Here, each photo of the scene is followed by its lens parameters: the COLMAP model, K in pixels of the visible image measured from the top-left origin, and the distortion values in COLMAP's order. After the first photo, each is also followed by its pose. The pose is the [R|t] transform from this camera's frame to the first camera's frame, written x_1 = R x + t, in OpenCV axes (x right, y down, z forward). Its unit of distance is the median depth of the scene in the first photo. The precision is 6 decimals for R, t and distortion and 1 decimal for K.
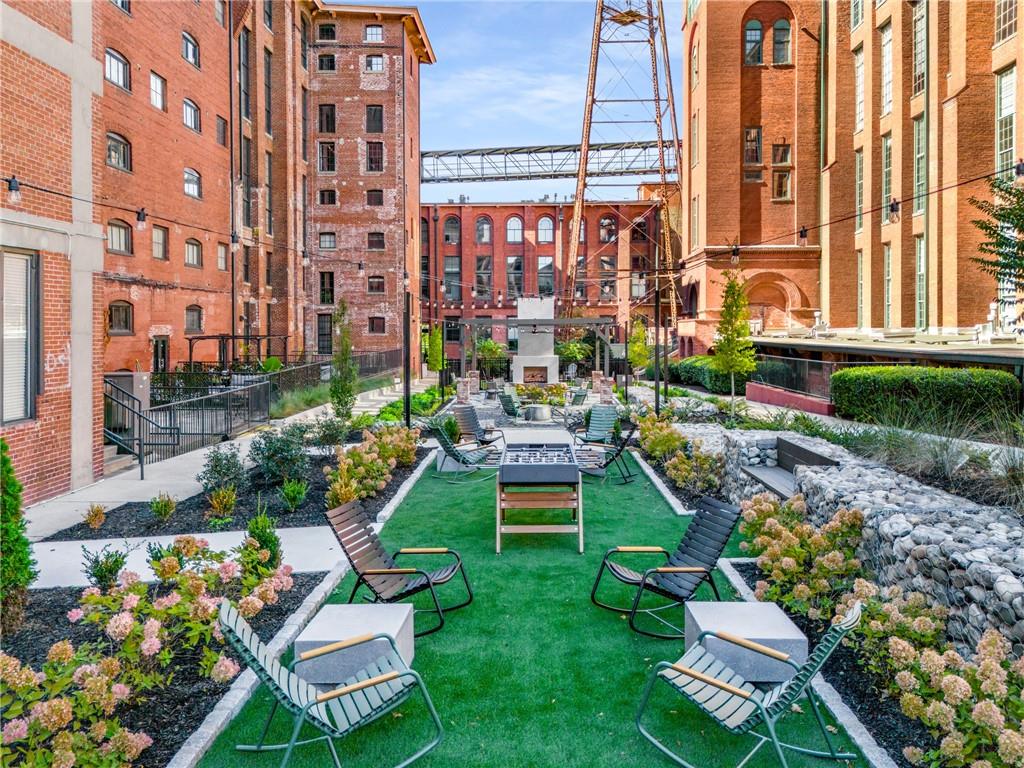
lens RADIAL K [[744.7, 0, 511.2], [0, 744.7, 379.1], [0, 0, 1]] dist [0.071654, -0.066860]
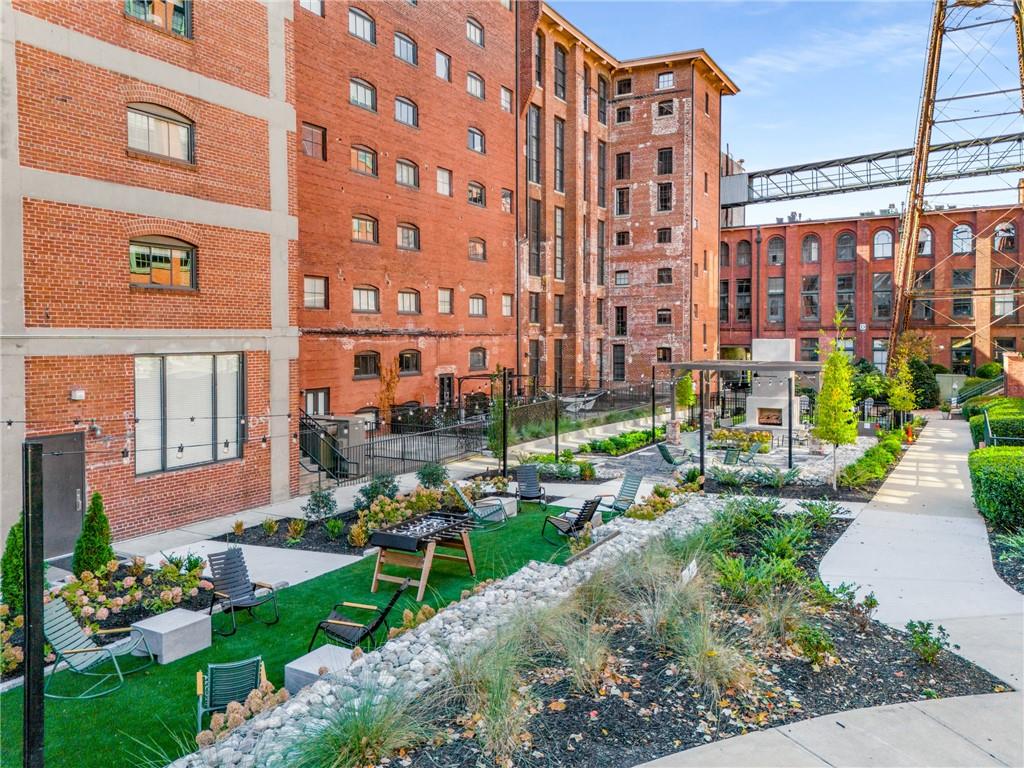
lens RADIAL K [[744.7, 0, 540.2], [0, 744.7, 407.3], [0, 0, 1]] dist [0.071654, -0.066860]
pose [[0.879095, 0.044480, -0.474567, 0.182941], [-0.029075, 0.998786, 0.039755, -0.037237], [0.475759, -0.021150, 0.879321, -0.021345]]
